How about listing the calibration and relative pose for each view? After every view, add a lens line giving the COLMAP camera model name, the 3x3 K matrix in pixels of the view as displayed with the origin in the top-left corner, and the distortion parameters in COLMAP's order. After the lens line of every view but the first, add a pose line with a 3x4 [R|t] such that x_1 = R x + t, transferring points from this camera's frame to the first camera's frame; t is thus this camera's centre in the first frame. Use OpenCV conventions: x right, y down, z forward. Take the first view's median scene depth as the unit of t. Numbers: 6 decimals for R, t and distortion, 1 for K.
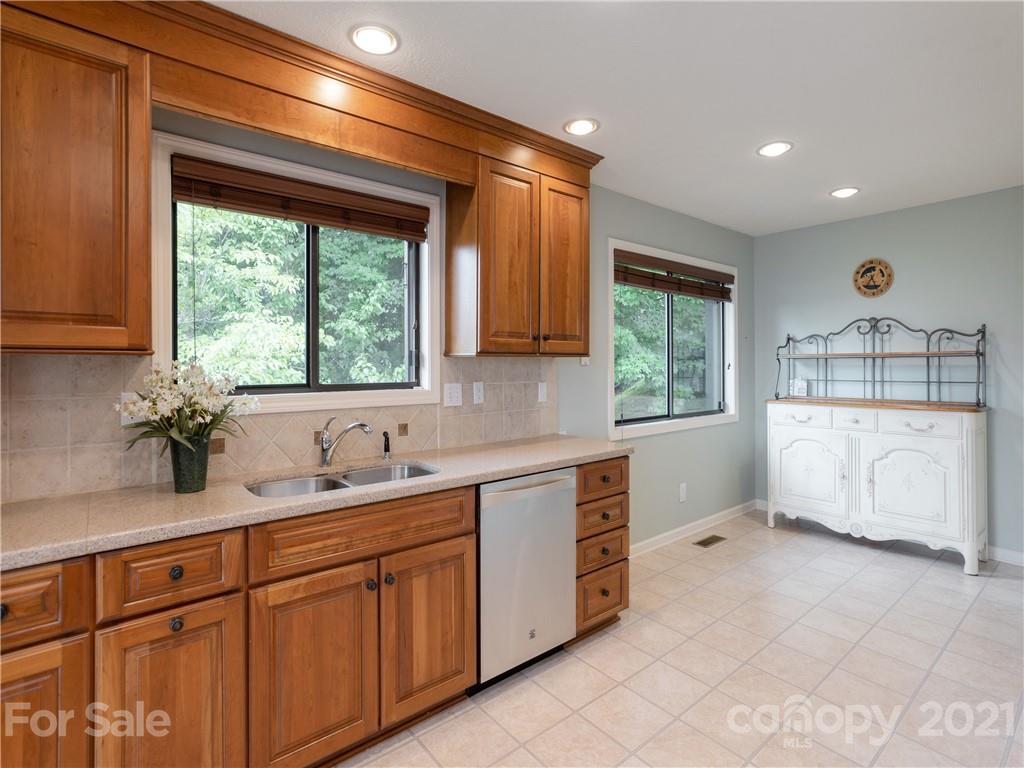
lens RADIAL K [[504.0, 0, 532.7], [0, 504.0, 364.9], [0, 0, 1]] dist [-0.014171, 0.012805]
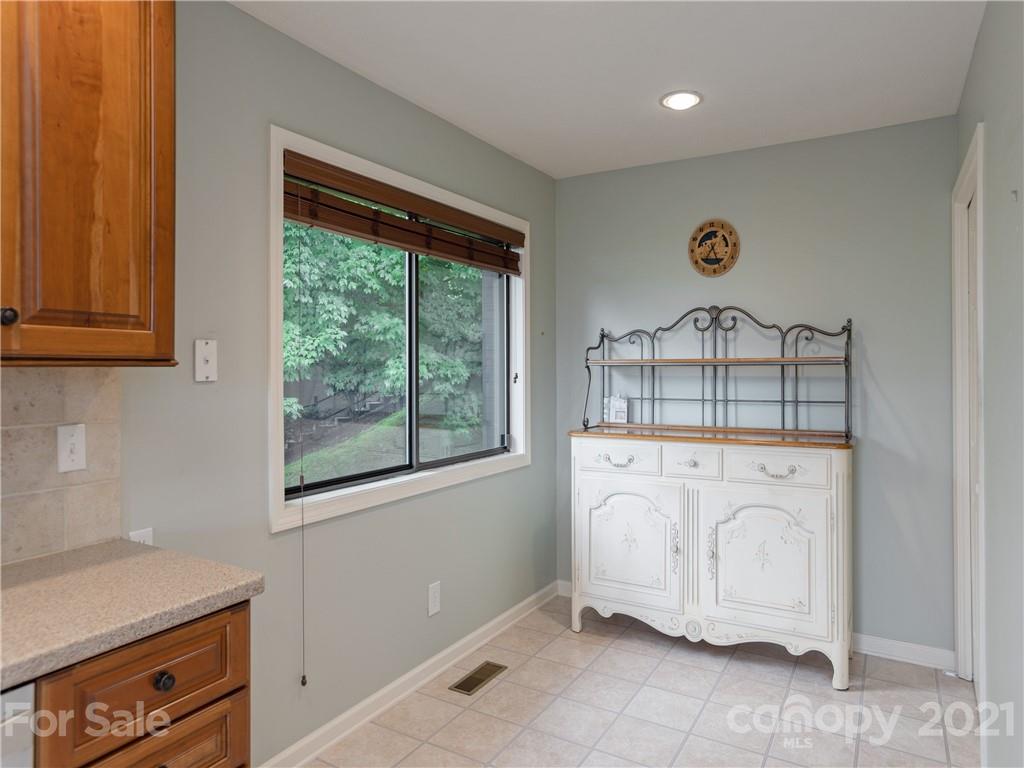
lens RADIAL K [[629.6, 0, 535.9], [0, 629.6, 370.1], [0, 0, 1]] dist [-0.016016, 0.009126]
pose [[0.938631, 0.000111, 0.344922, 0.169479], [-0.001383, 0.999993, 0.003441, -0.011648], [-0.344919, -0.003707, 0.938625, 0.303766]]
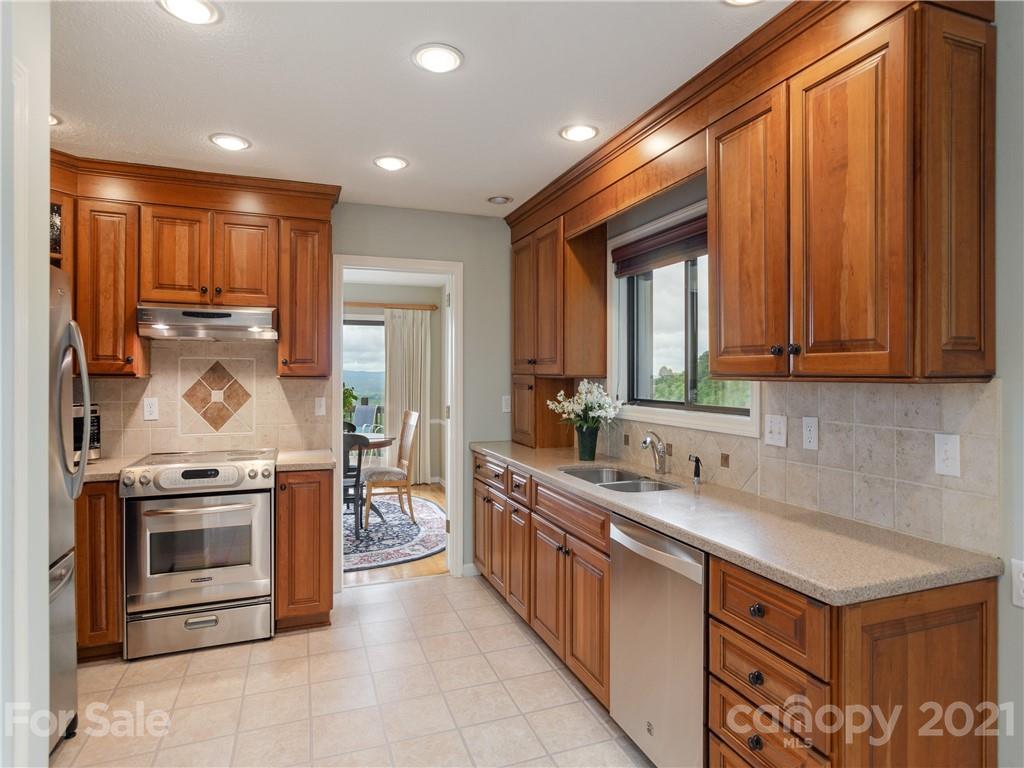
lens RADIAL K [[554.6, 0, 509.2], [0, 554.6, 376.6], [0, 0, 1]] dist [0.006642, 0.005364]
pose [[-0.315410, 0.008882, -0.948914, 0.539775], [-0.001864, 0.999948, 0.009979, -0.020360], [0.948954, 0.004917, -0.315377, 0.637500]]
